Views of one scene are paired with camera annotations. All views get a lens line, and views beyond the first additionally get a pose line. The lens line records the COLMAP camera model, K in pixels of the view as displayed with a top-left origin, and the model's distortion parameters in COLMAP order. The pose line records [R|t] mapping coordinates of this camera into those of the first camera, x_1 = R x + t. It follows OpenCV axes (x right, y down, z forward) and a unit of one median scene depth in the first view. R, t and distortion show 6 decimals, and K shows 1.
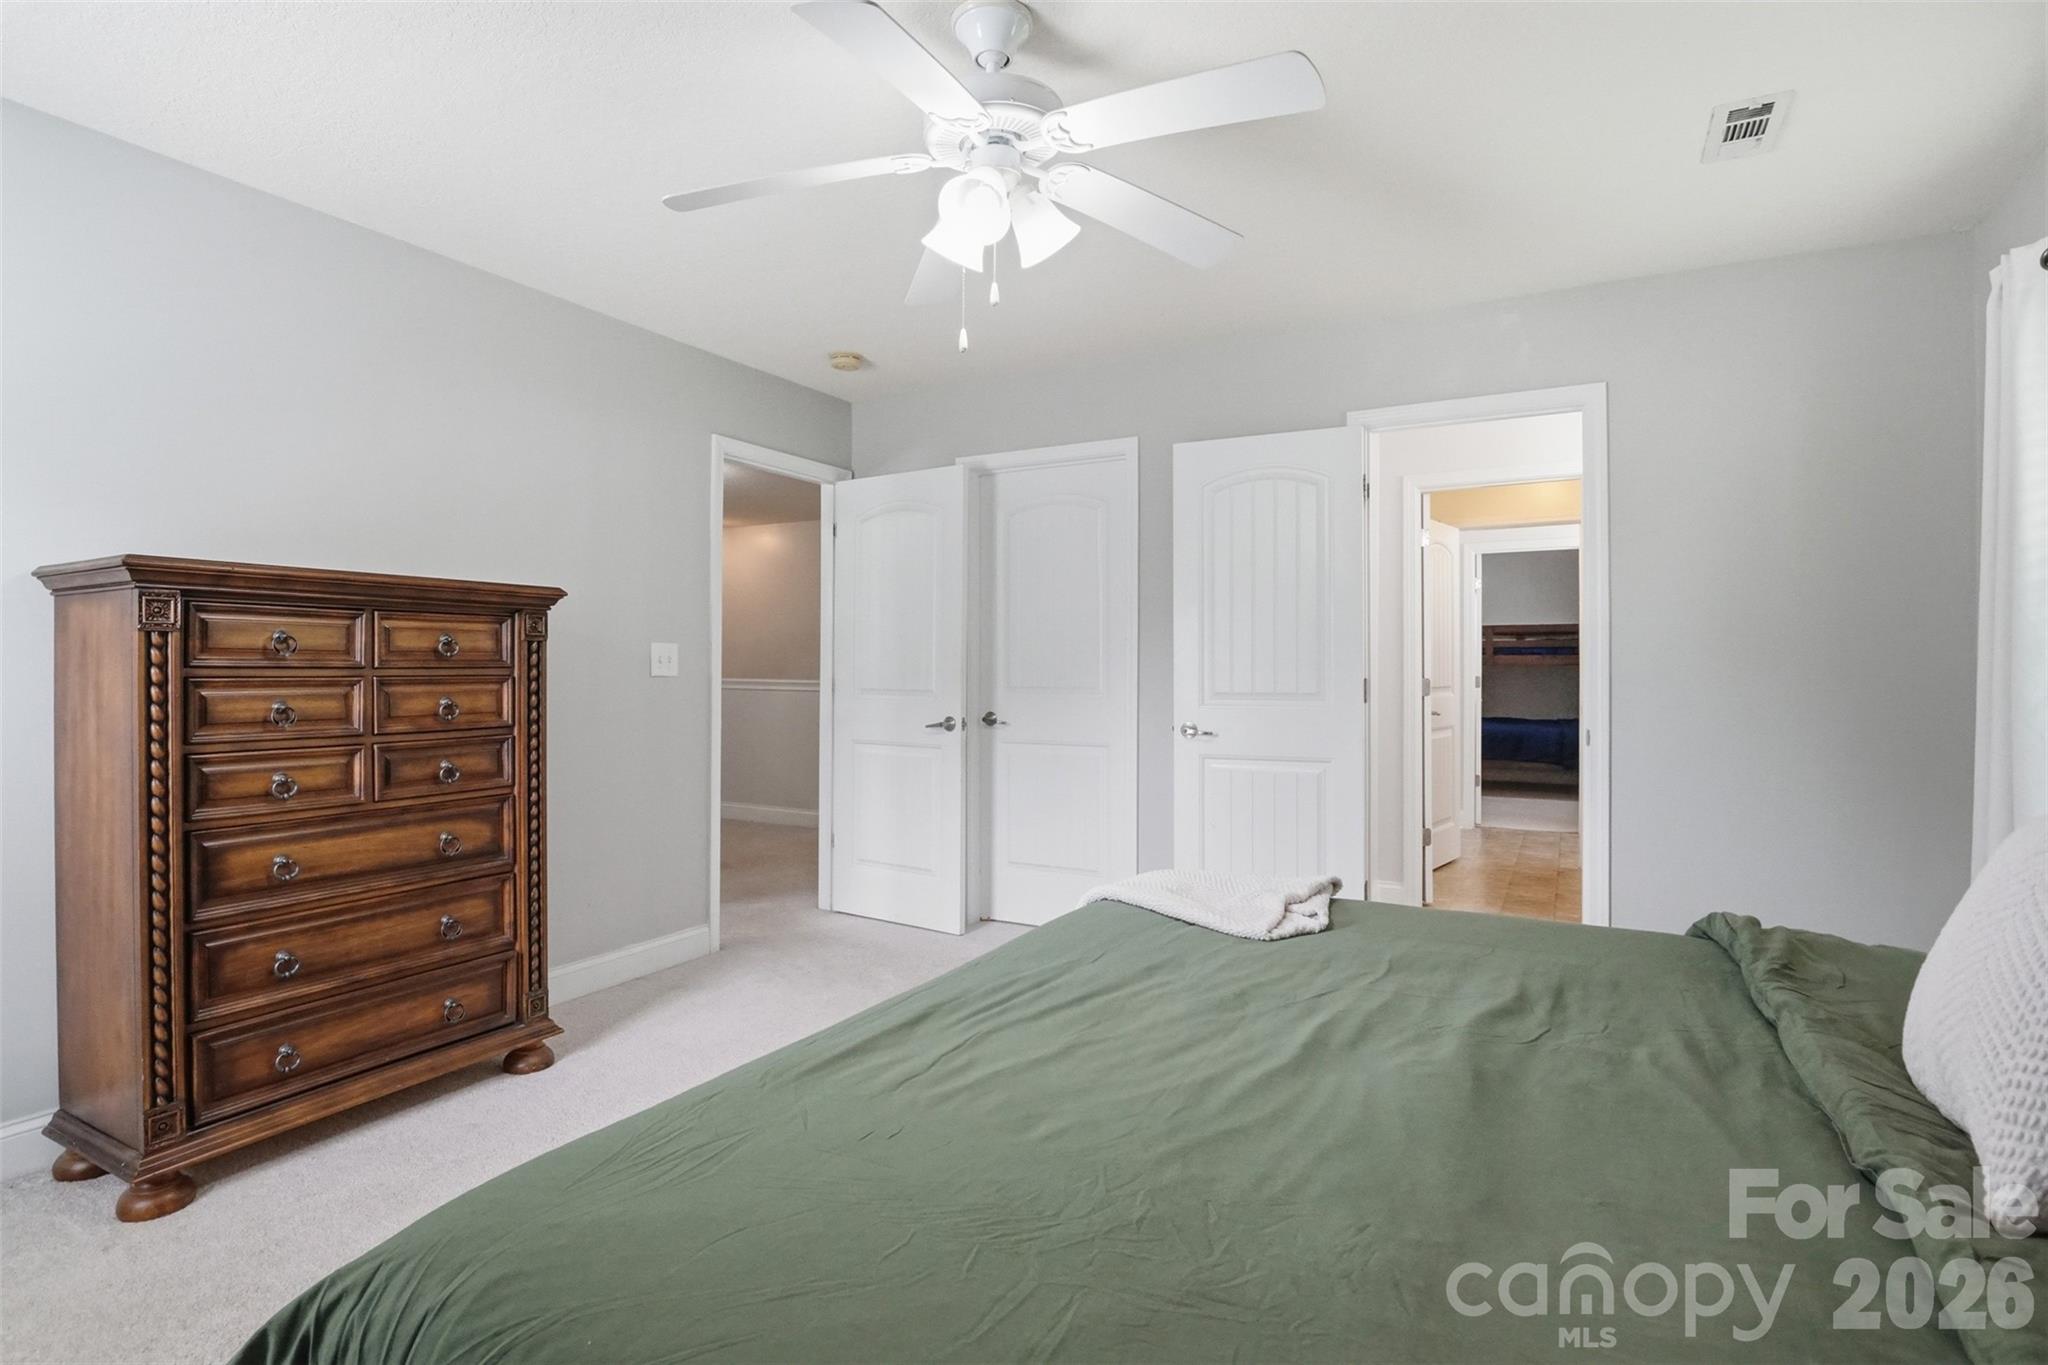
lens RADIAL K [[1026.6, 0, 1024.7], [0, 1026.6, 680.4], [0, 0, 1]] dist [-0.005744, -0.001432]
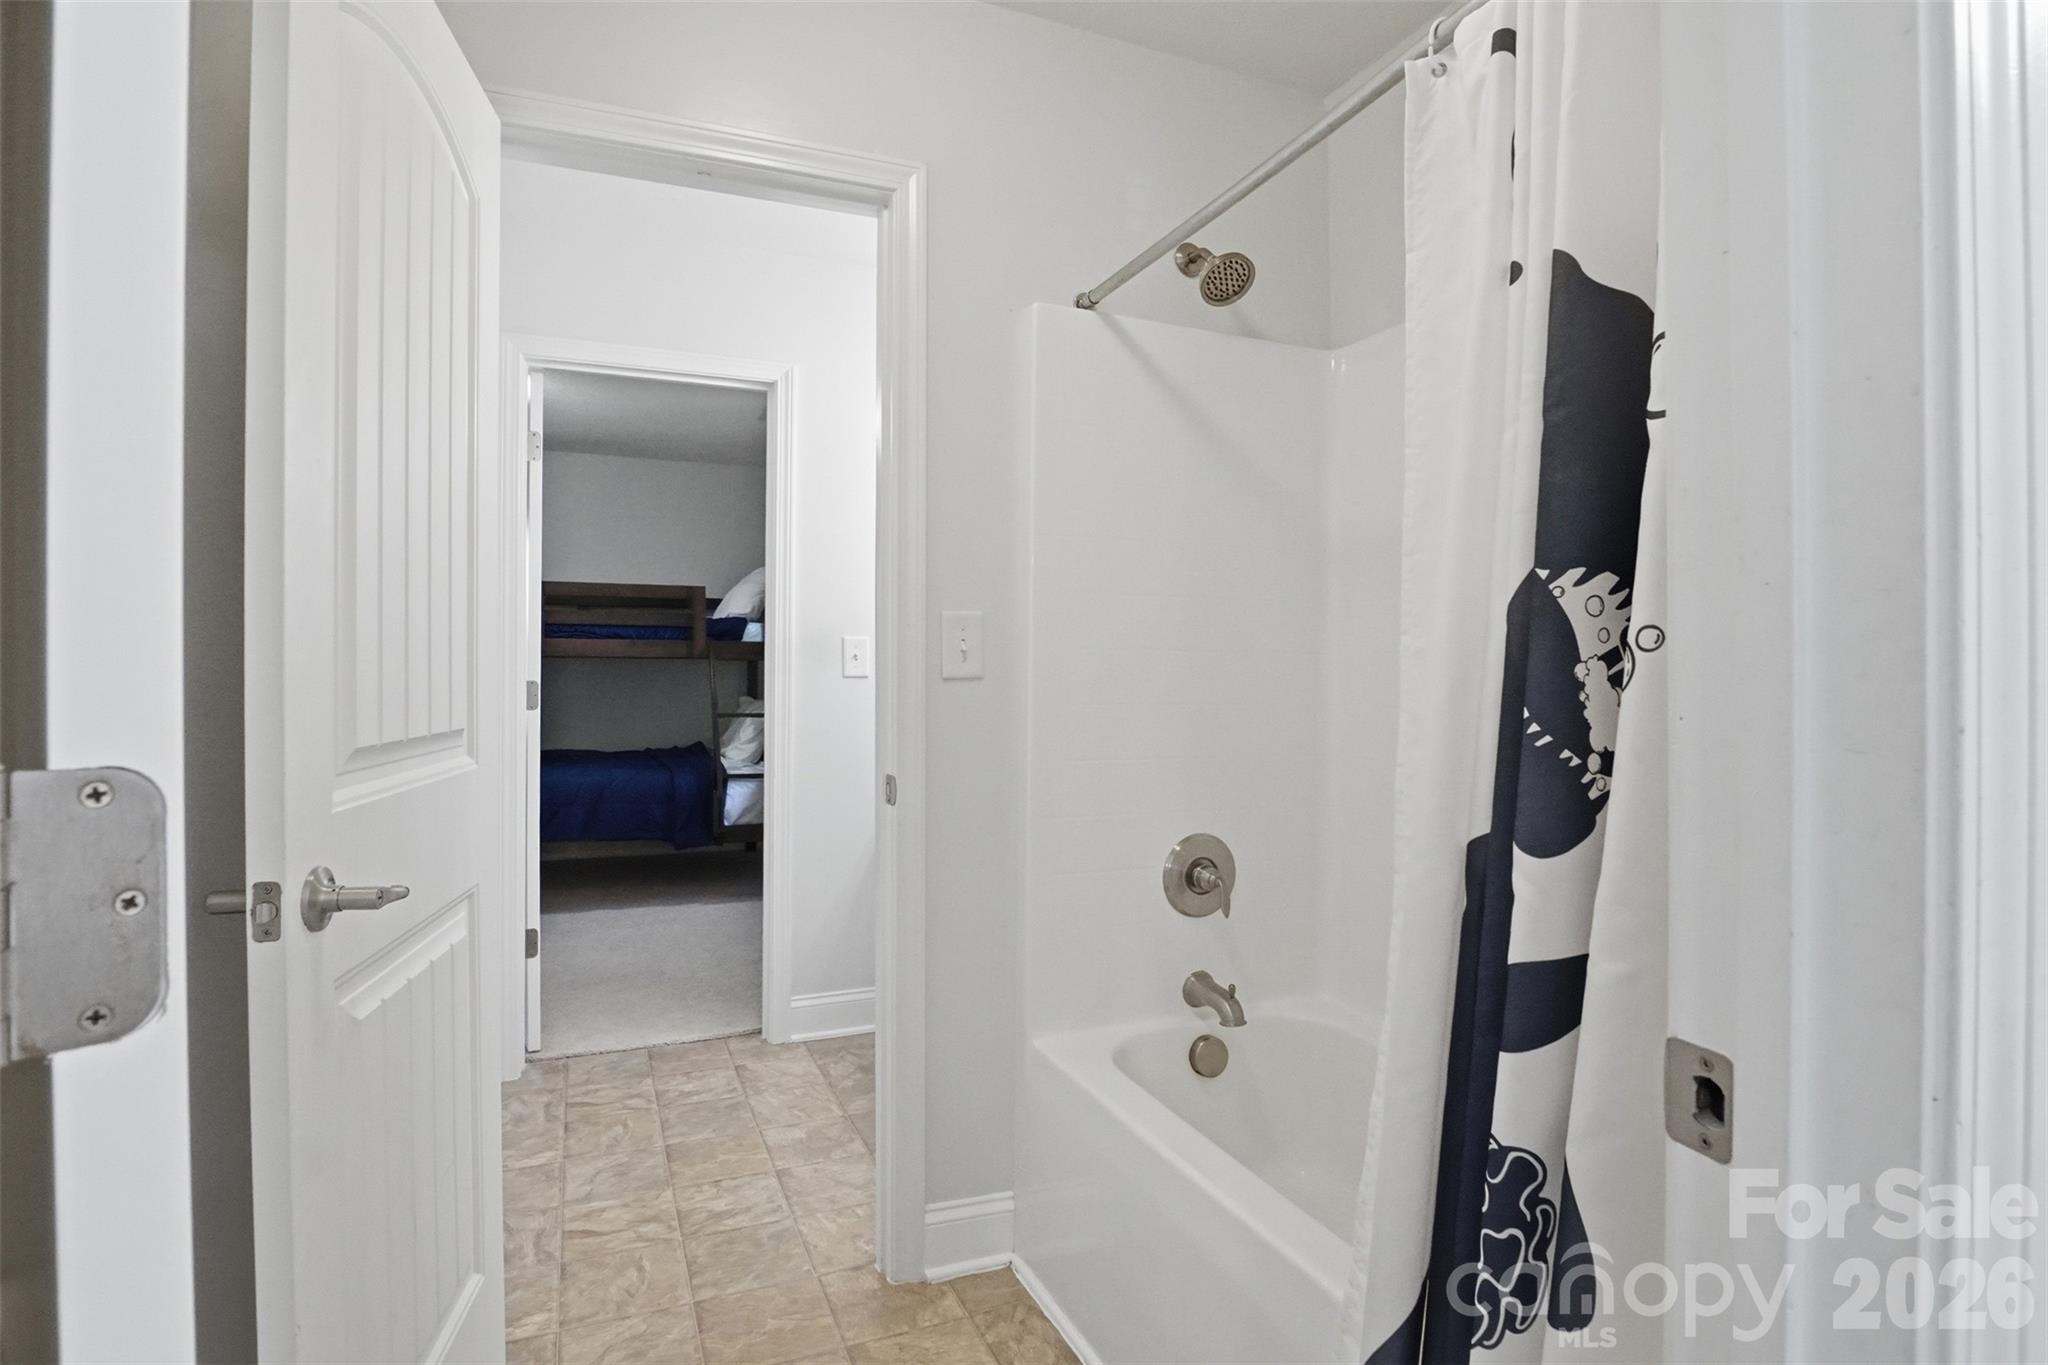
lens RADIAL K [[1026.6, 0, 1027.1], [0, 1026.6, 673.6], [0, 0, 1]] dist [-0.005744, -0.001432]
pose [[0.648842, -0.006322, 0.760897, 0.232438], [-0.000510, 0.999962, 0.008743, -0.011831], [-0.760923, -0.006060, 0.648814, 0.524351]]
